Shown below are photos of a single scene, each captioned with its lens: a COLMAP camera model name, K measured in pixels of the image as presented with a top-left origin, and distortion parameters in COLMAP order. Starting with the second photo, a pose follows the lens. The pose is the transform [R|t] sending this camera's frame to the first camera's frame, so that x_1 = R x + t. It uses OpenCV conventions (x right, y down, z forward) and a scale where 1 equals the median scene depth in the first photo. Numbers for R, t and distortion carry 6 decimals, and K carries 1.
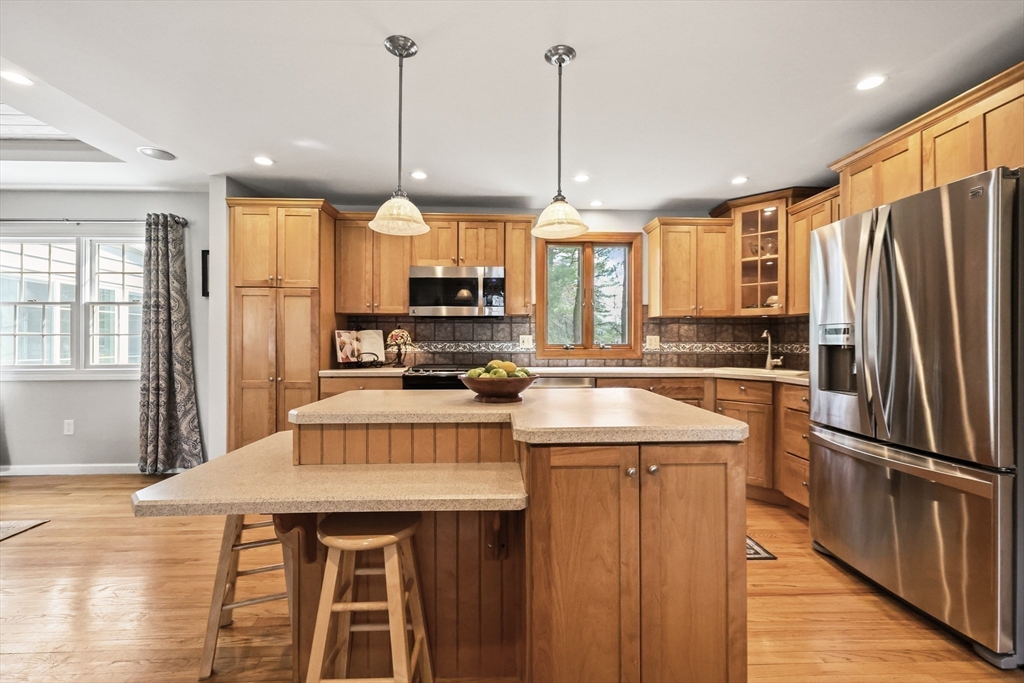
lens RADIAL K [[424.9, 0, 513.9], [0, 424.9, 339.8], [0, 0, 1]] dist [0.003932, 0.000381]
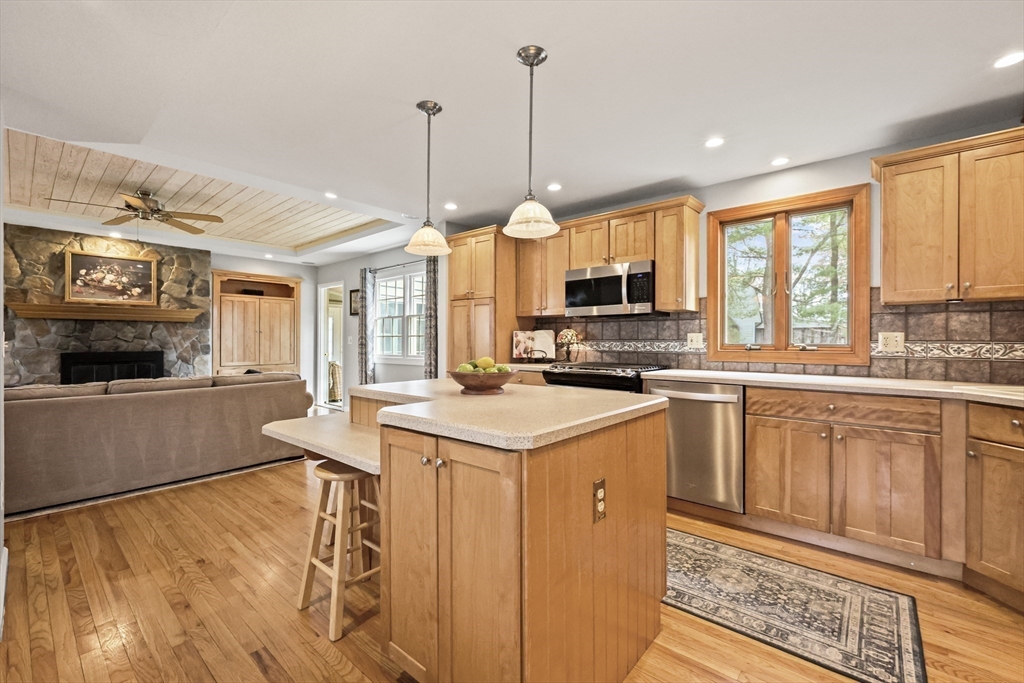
lens RADIAL K [[424.9, 0, 519.8], [0, 424.9, 339.1], [0, 0, 1]] dist [0.003932, 0.000381]
pose [[0.741669, -0.001837, -0.670764, 0.374574], [0.001295, 0.999998, -0.001306, 0.002017], [0.670765, 0.000100, 0.741670, 0.116087]]
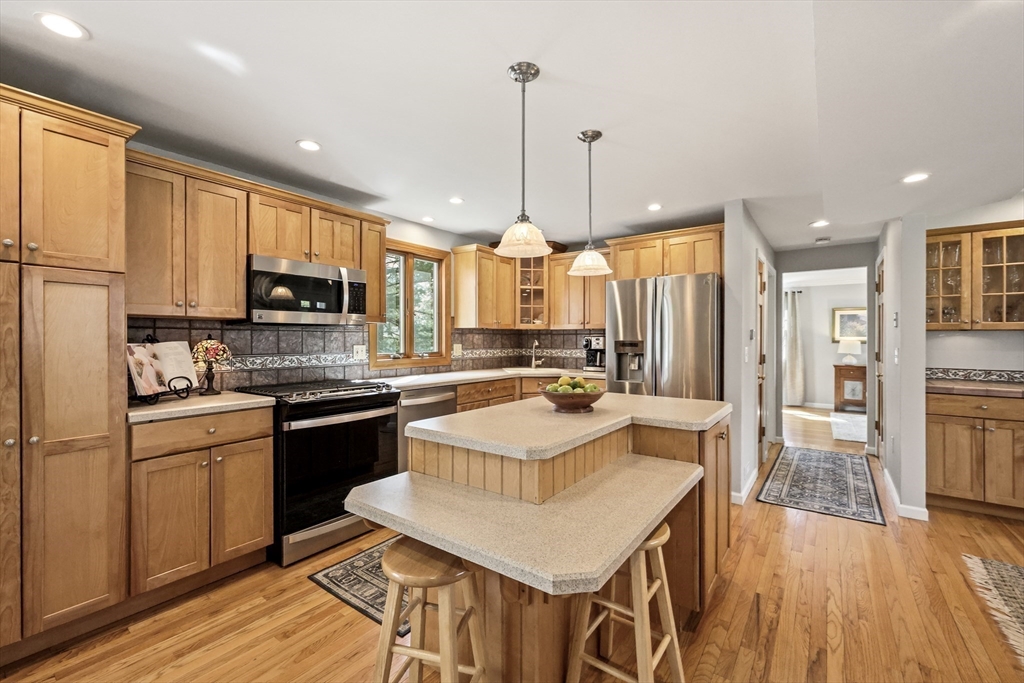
lens RADIAL K [[424.9, 0, 510.4], [0, 424.9, 340.4], [0, 0, 1]] dist [0.003932, 0.000381]
pose [[0.629862, -0.004072, 0.776697, -0.512369], [-0.001196, 0.999980, 0.006212, -0.028949], [-0.776706, -0.004841, 0.629844, 0.186600]]
